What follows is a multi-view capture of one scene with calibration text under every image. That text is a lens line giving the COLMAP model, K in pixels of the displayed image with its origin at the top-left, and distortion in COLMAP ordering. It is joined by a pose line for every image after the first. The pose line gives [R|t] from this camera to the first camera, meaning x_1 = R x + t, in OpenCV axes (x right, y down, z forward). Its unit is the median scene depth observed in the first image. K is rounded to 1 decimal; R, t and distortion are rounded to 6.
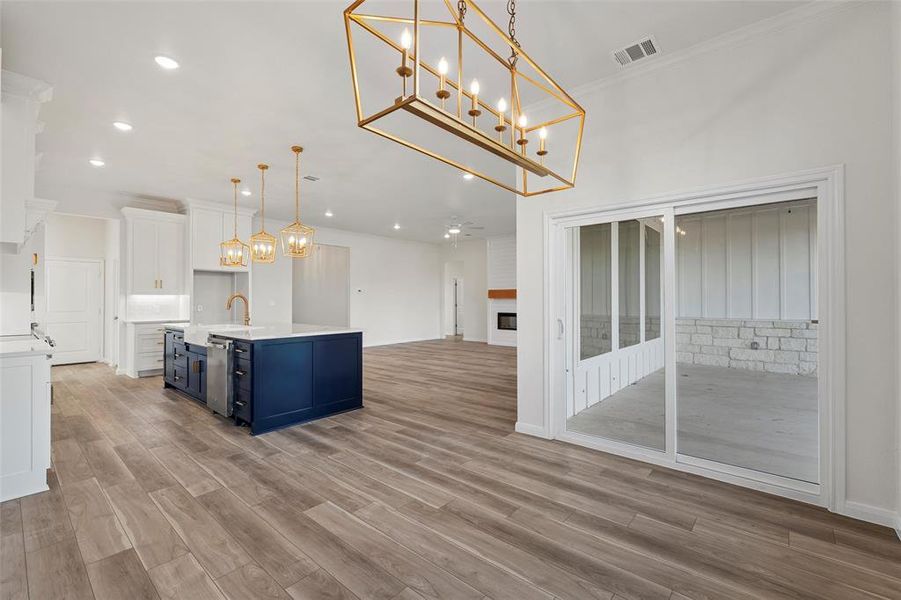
lens RADIAL K [[383.8, 0, 456.1], [0, 383.8, 299.3], [0, 0, 1]] dist [0.001222, 0.000102]
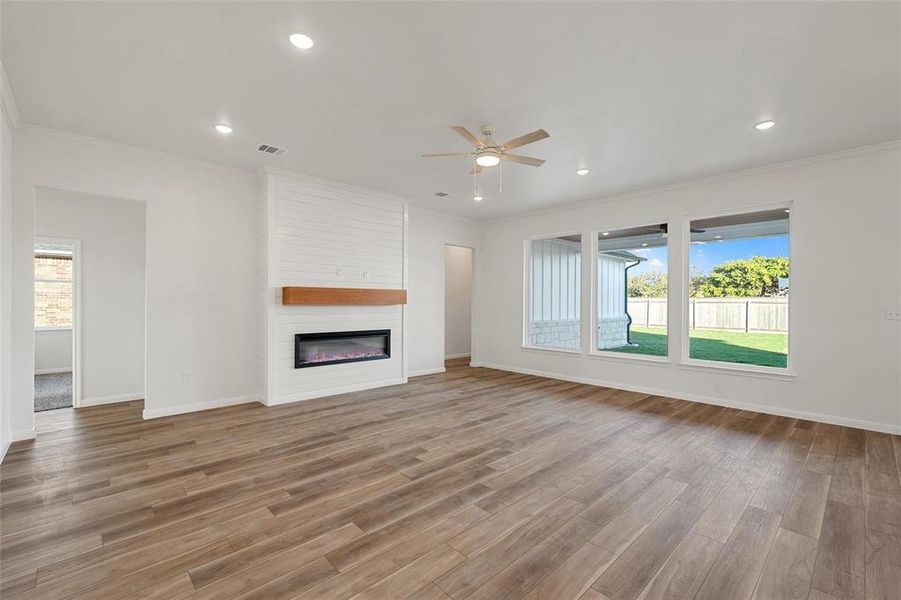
lens RADIAL K [[394.4, 0, 451.3], [0, 394.4, 300.1], [0, 0, 1]] dist [0.003594, 0.000253]
pose [[0.107700, 0.005258, 0.994170, -0.507692], [-0.008003, 0.999958, -0.004422, -0.010119], [-0.994151, -0.007480, 0.107737, 1.067267]]
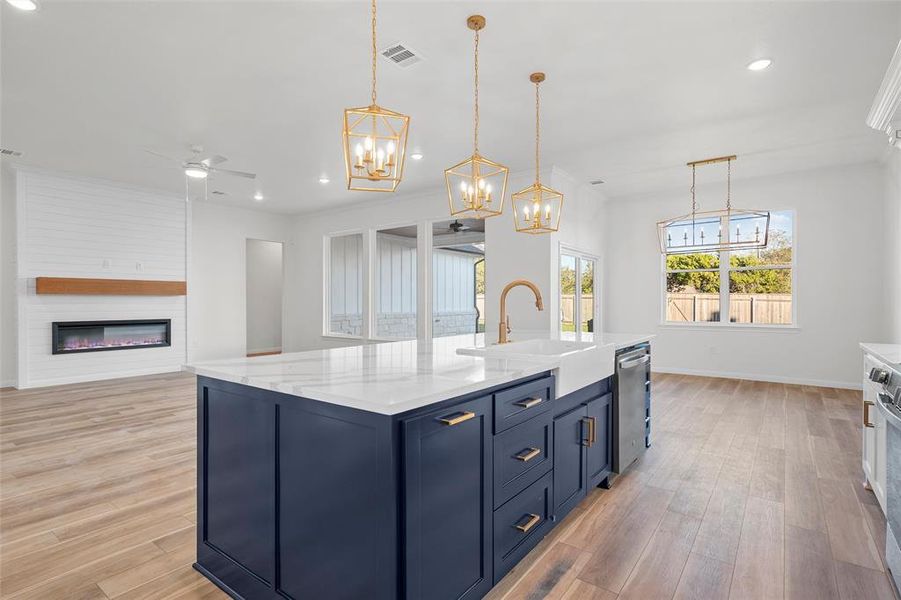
lens RADIAL K [[446.7, 0, 450.5], [0, 446.7, 300.0], [0, 0, 1]] dist [0.003019, 0.000150]
pose [[-0.061474, 0.004435, 0.998099, -0.728442], [-0.001546, 0.999989, -0.004538, 0.010171], [-0.998107, -0.001822, -0.061466, 0.722817]]
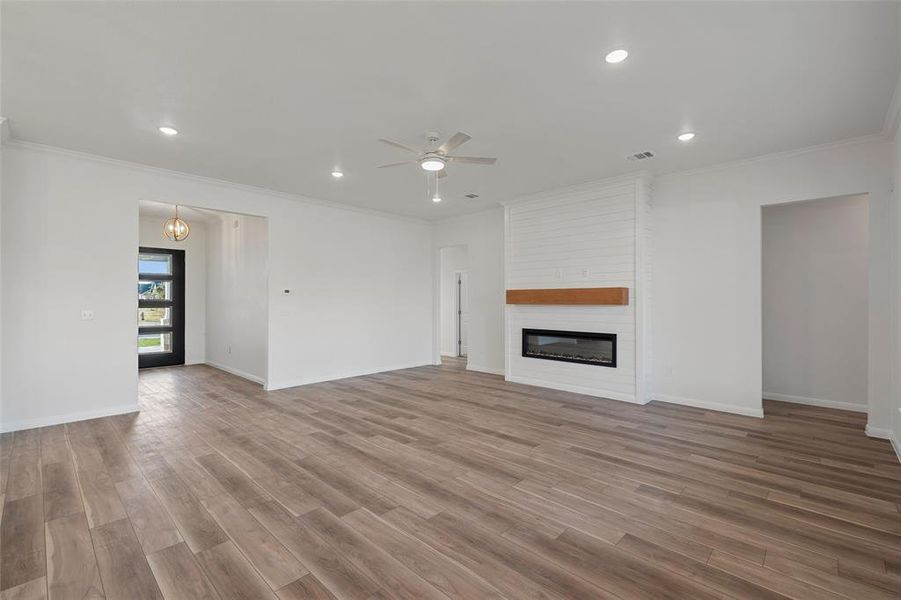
lens RADIAL K [[394.4, 0, 451.3], [0, 394.4, 300.1], [0, 0, 1]] dist [0.003594, 0.000253]
pose [[0.998234, 0.001924, -0.059378, 0.051271], [-0.001964, 0.999998, -0.000625, -0.011289], [0.059377, 0.000741, 0.998235, 0.557548]]
